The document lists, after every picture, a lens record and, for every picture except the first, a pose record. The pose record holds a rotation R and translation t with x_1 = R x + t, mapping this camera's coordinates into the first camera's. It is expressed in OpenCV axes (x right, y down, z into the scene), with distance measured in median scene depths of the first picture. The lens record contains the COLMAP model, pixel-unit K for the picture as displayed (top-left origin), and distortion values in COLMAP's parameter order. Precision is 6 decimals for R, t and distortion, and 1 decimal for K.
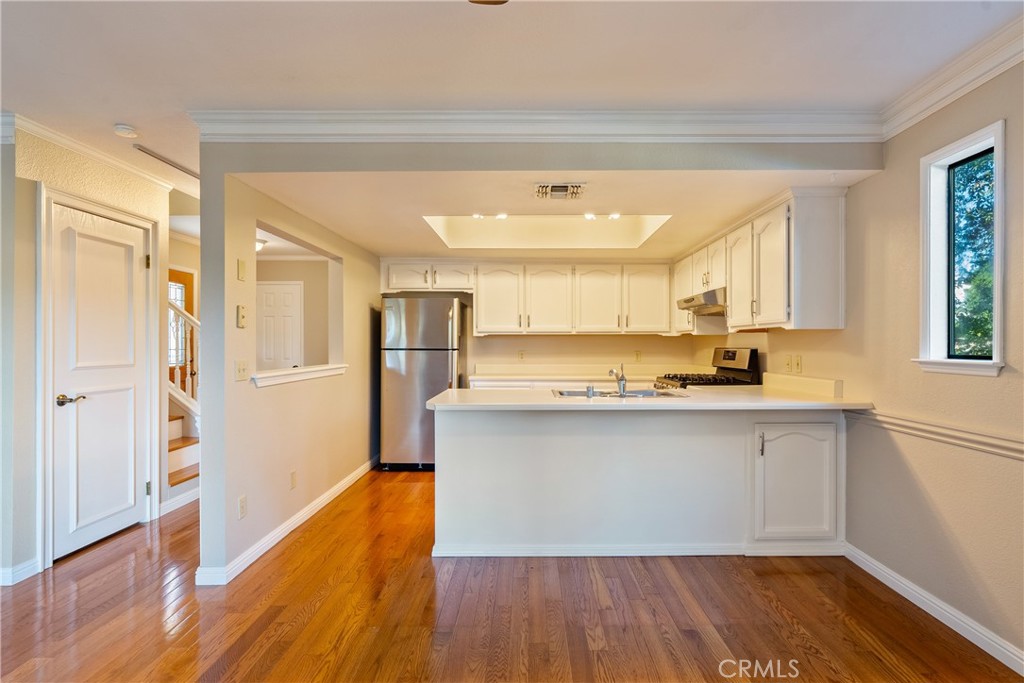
lens RADIAL K [[522.7, 0, 514.3], [0, 522.7, 344.6], [0, 0, 1]] dist [-0.001009, -0.000248]
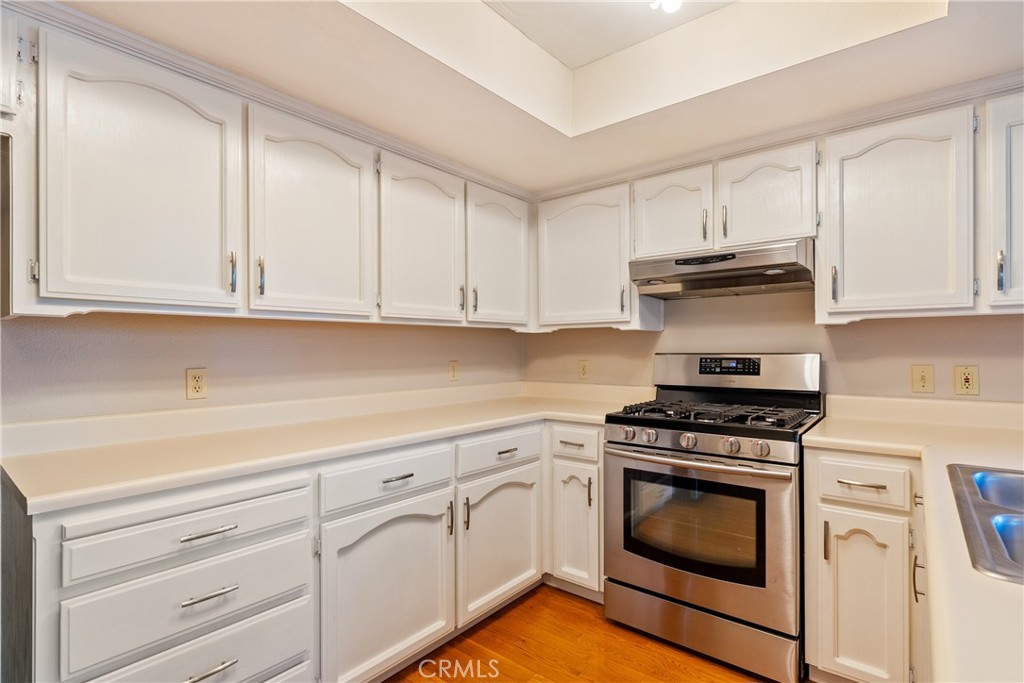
lens RADIAL K [[493.3, 0, 517.2], [0, 493.3, 346.7], [0, 0, 1]] dist [0.001057, 0.000208]
pose [[0.602680, 0.000740, 0.797982, -0.123269], [0.004003, 0.999984, -0.003951, 0.000297], [-0.797973, 0.005576, 0.602668, 0.689258]]
